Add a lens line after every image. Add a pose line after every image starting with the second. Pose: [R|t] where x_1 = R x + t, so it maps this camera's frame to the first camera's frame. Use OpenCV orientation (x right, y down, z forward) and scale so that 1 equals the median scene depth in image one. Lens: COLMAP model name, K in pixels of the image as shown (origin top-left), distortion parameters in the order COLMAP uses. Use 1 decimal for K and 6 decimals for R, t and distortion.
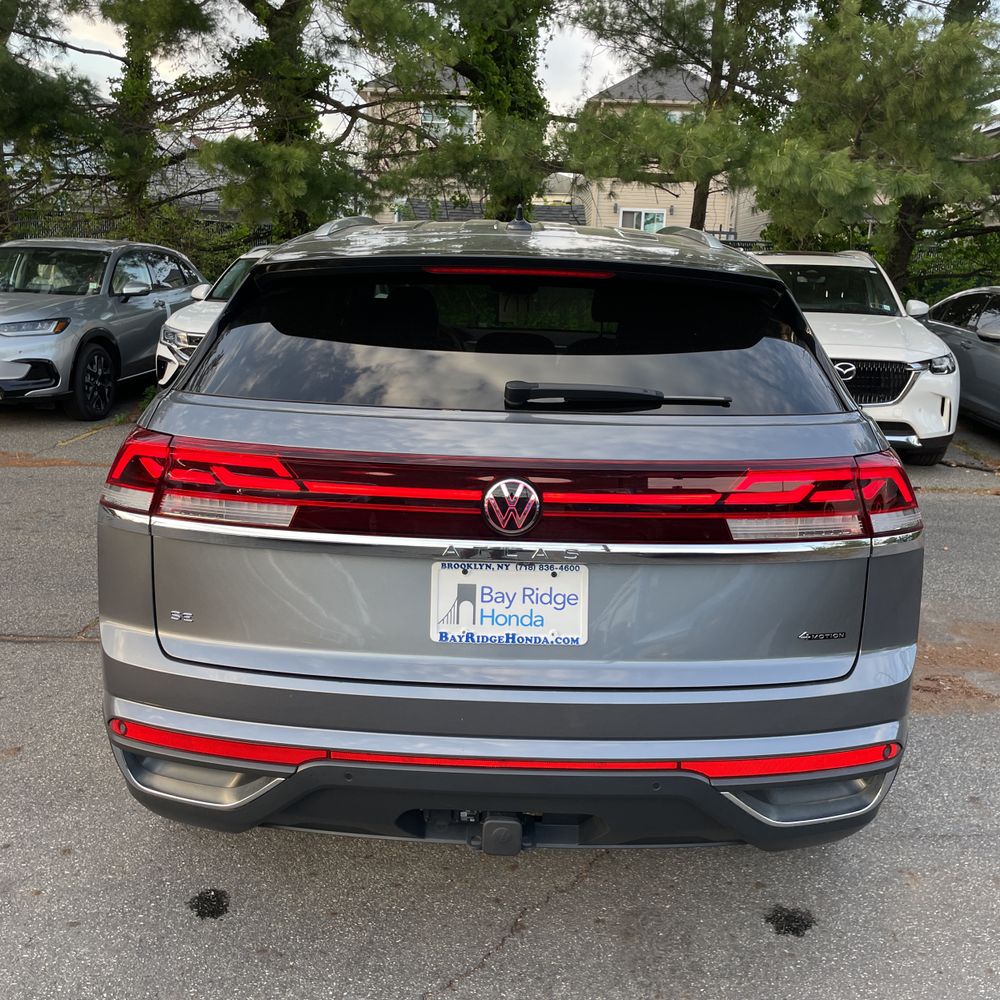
lens RADIAL K [[1028.8, 0, 500.8], [0, 1028.8, 487.7], [0, 0, 1]] dist [0.095622, -0.138729]
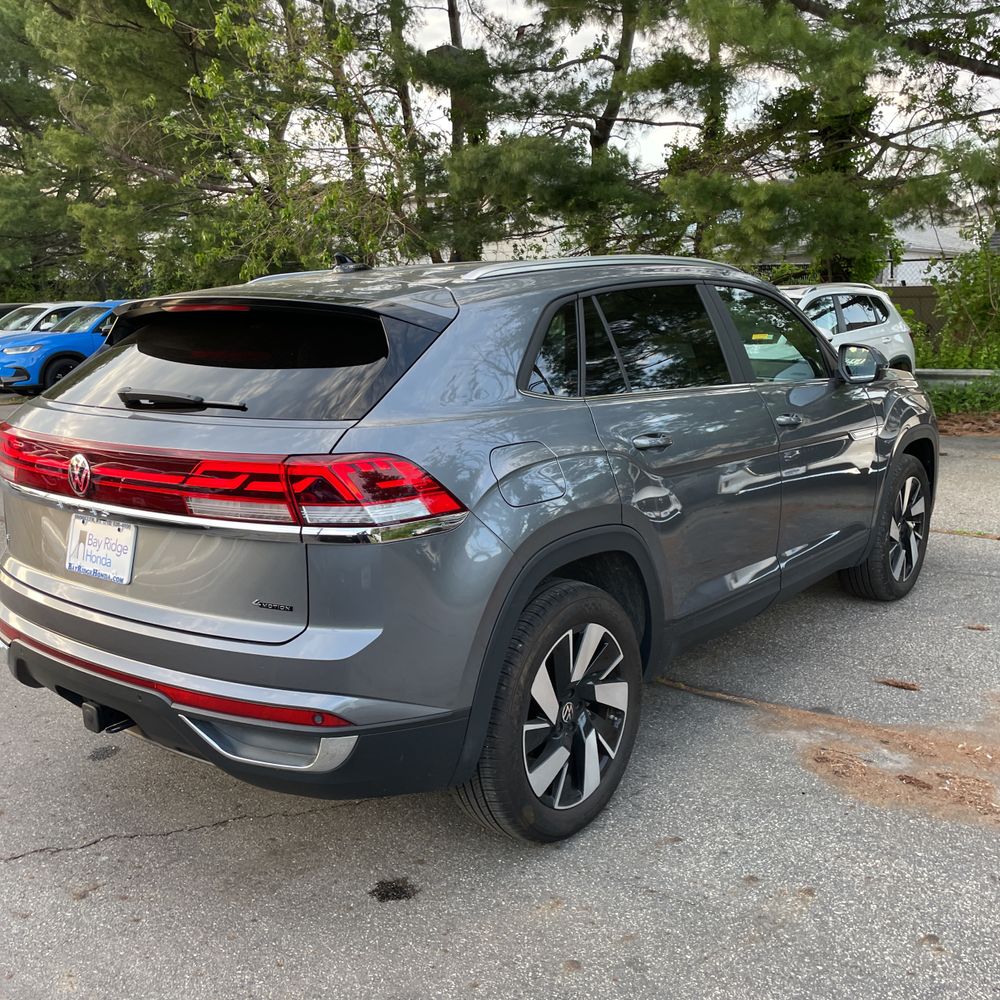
lens RADIAL K [[1026.6, 0, 477.0], [0, 1026.6, 499.7], [0, 0, 1]] dist [0.093621, -0.156187]
pose [[0.768255, 0.072457, -0.636030, 1.123495], [-0.092222, 0.995736, 0.002041, -0.000537], [0.633466, 0.057088, 0.771662, 0.221716]]
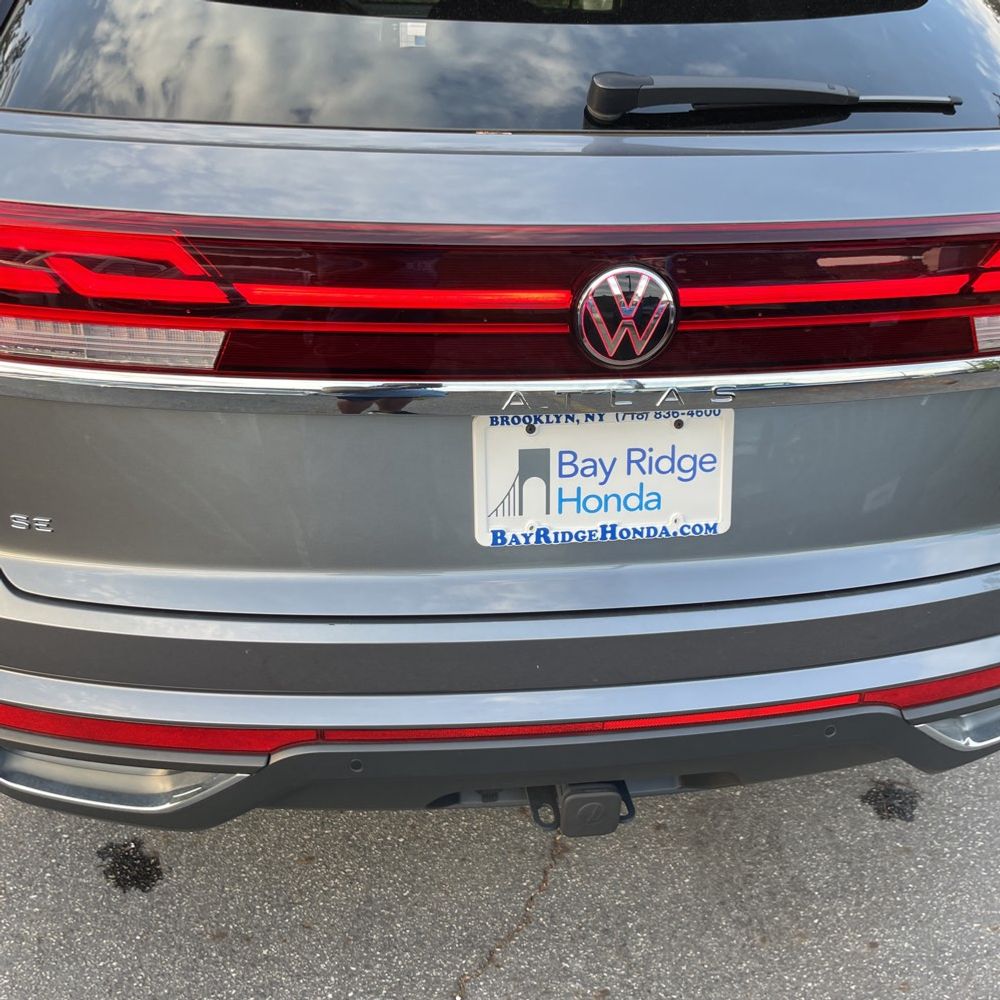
lens RADIAL K [[1028.8, 0, 500.8], [0, 1028.8, 487.7], [0, 0, 1]] dist [0.095622, -0.138729]
pose [[0.989663, -0.067121, 0.126738, -0.113012], [0.031017, 0.962977, 0.267794, -0.037880], [-0.140020, -0.261094, 0.955104, 0.387458]]
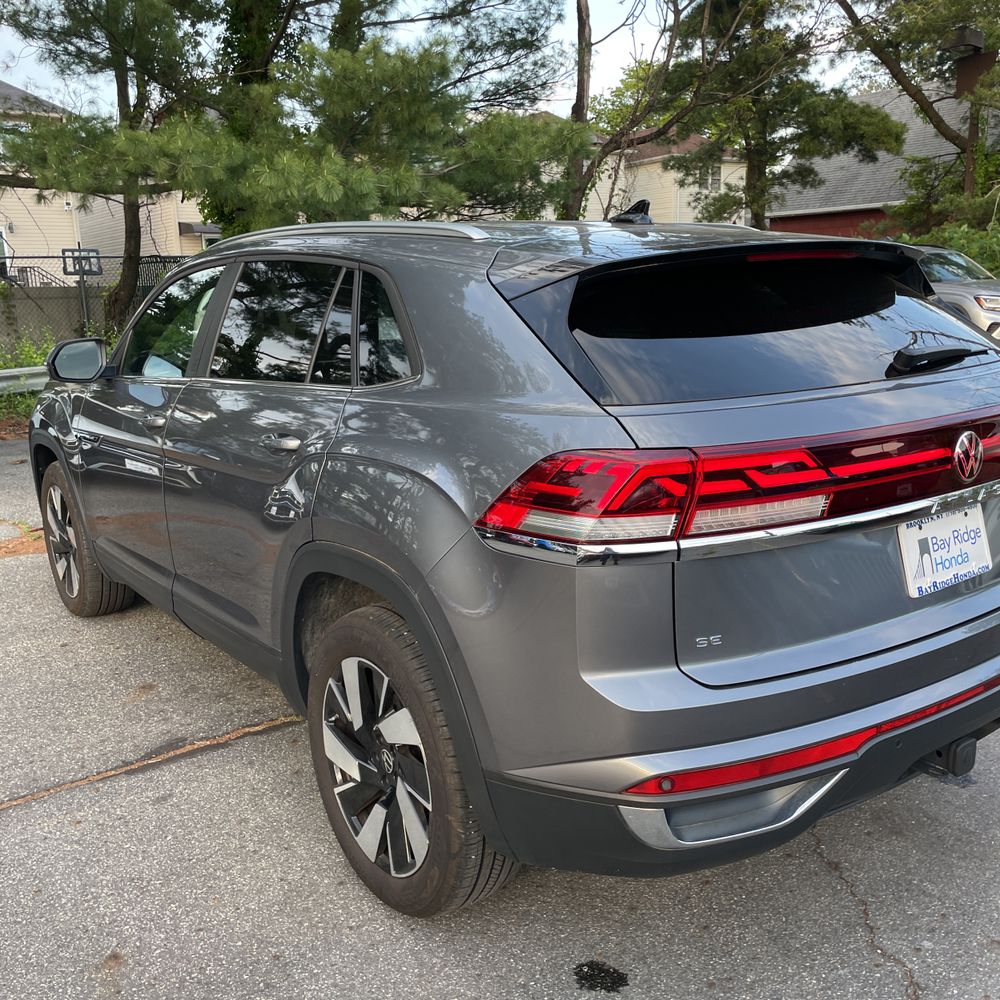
lens RADIAL K [[1028.8, 0, 500.8], [0, 1028.8, 487.7], [0, 0, 1]] dist [0.095622, -0.138729]
pose [[0.801349, -0.179803, 0.570536, -0.885754], [0.187533, 0.981189, 0.045818, -0.081051], [-0.568042, 0.070278, 0.819994, 0.312760]]
